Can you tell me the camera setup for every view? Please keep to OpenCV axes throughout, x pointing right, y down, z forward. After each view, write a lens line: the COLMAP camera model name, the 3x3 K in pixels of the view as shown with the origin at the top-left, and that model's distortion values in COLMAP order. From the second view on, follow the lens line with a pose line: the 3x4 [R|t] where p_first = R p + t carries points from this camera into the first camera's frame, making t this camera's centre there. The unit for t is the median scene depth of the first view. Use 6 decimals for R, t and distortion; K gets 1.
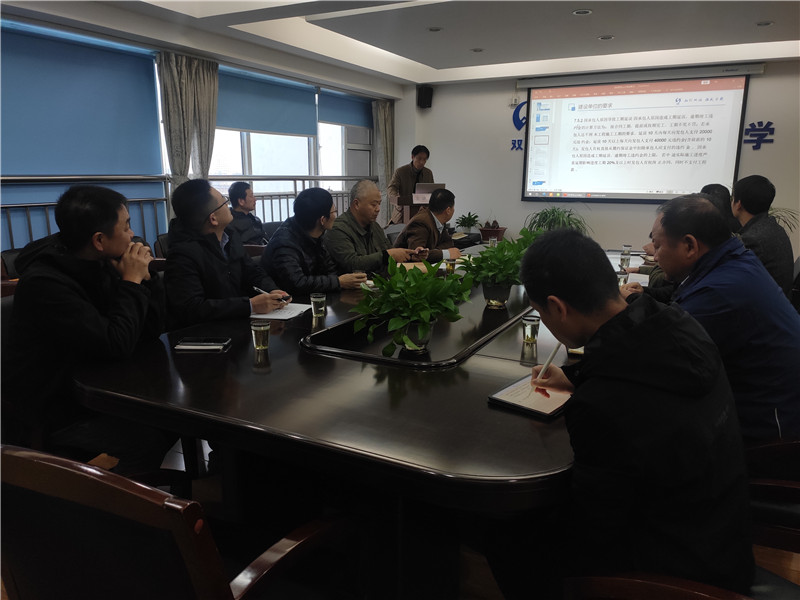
lens RADIAL K [[589.6, 0, 402.7], [0, 589.6, 304.2], [0, 0, 1]] dist [0.054589, -0.077129]
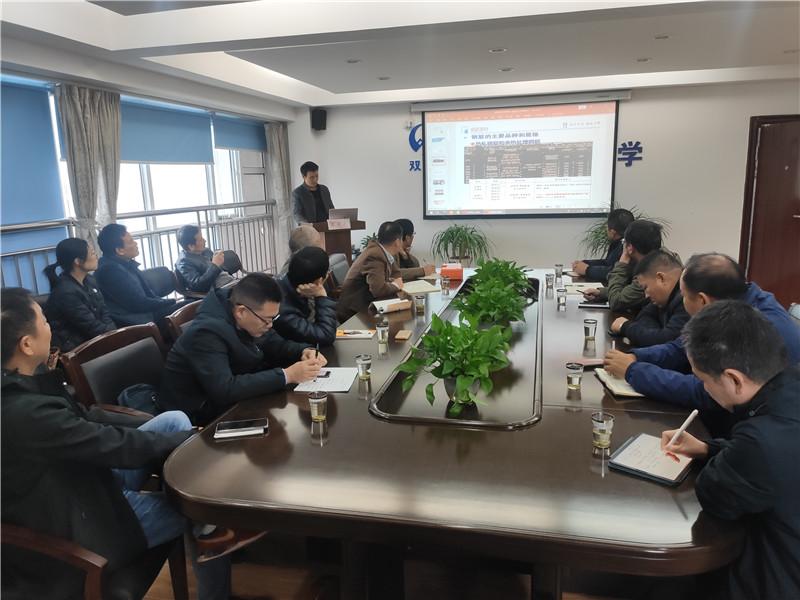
lens RADIAL K [[589.6, 0, 400.3], [0, 589.6, 296.9], [0, 0, 1]] dist [0.054589, -0.077129]
pose [[0.968903, -0.080341, 0.234036, -0.107178], [0.085054, 0.996325, -0.010095, -0.038855], [-0.232364, 0.029687, 0.972176, 0.014515]]
